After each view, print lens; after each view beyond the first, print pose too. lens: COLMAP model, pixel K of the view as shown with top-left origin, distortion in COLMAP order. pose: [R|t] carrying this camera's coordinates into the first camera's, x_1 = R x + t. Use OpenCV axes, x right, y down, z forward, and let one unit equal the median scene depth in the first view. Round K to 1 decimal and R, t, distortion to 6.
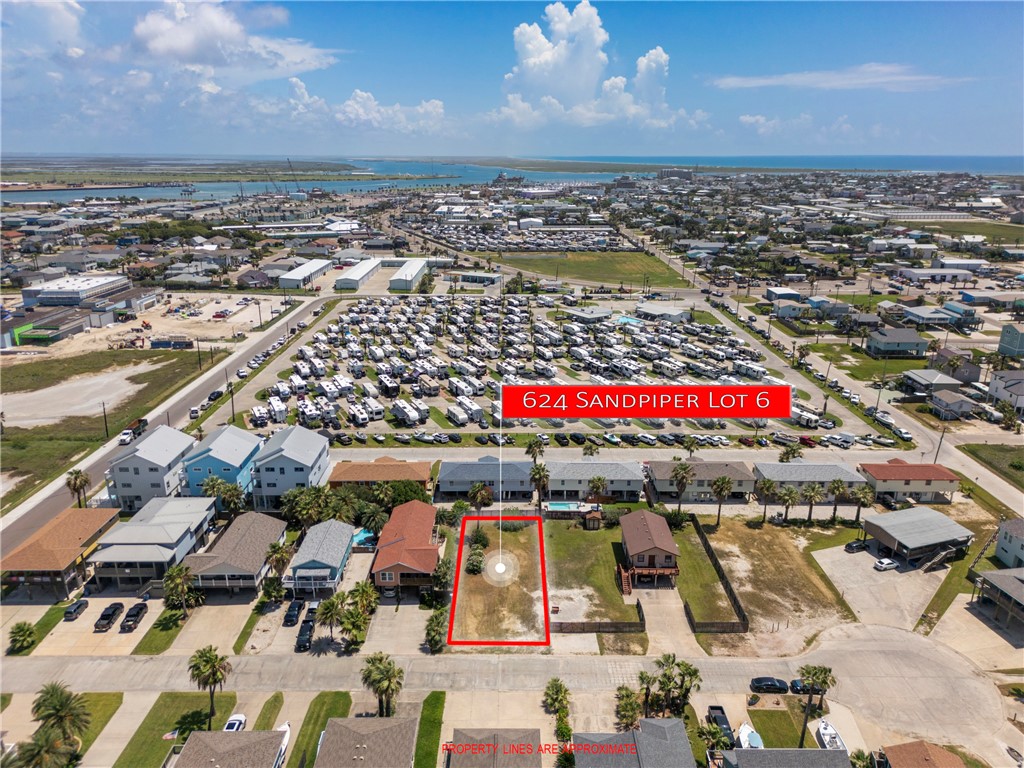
lens RADIAL K [[714.4, 0, 511.6], [0, 714.4, 389.4], [0, 0, 1]] dist [0.073758, -0.071171]
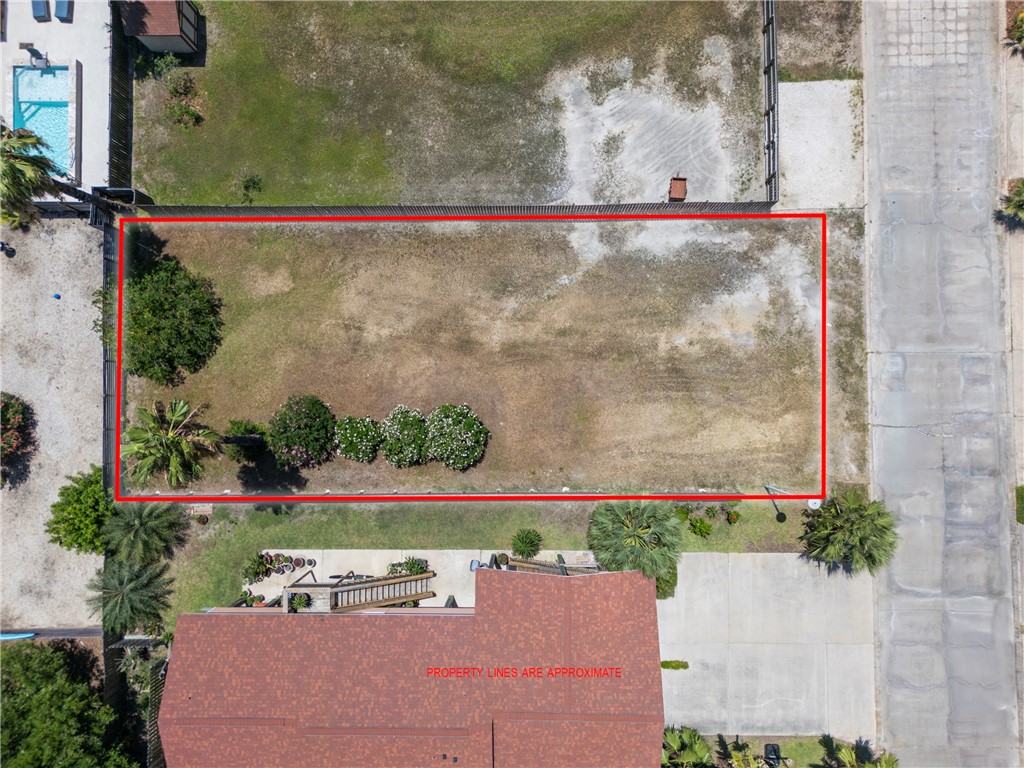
lens RADIAL K [[714.4, 0, 511.6], [0, 714.4, 389.4], [0, 0, 1]] dist [0.073758, -0.071171]
pose [[-0.002307, -0.999505, 0.031371, -0.034217], [0.330450, 0.028847, 0.943383, -0.028522], [-0.943821, 0.012543, 0.330220, 0.759753]]
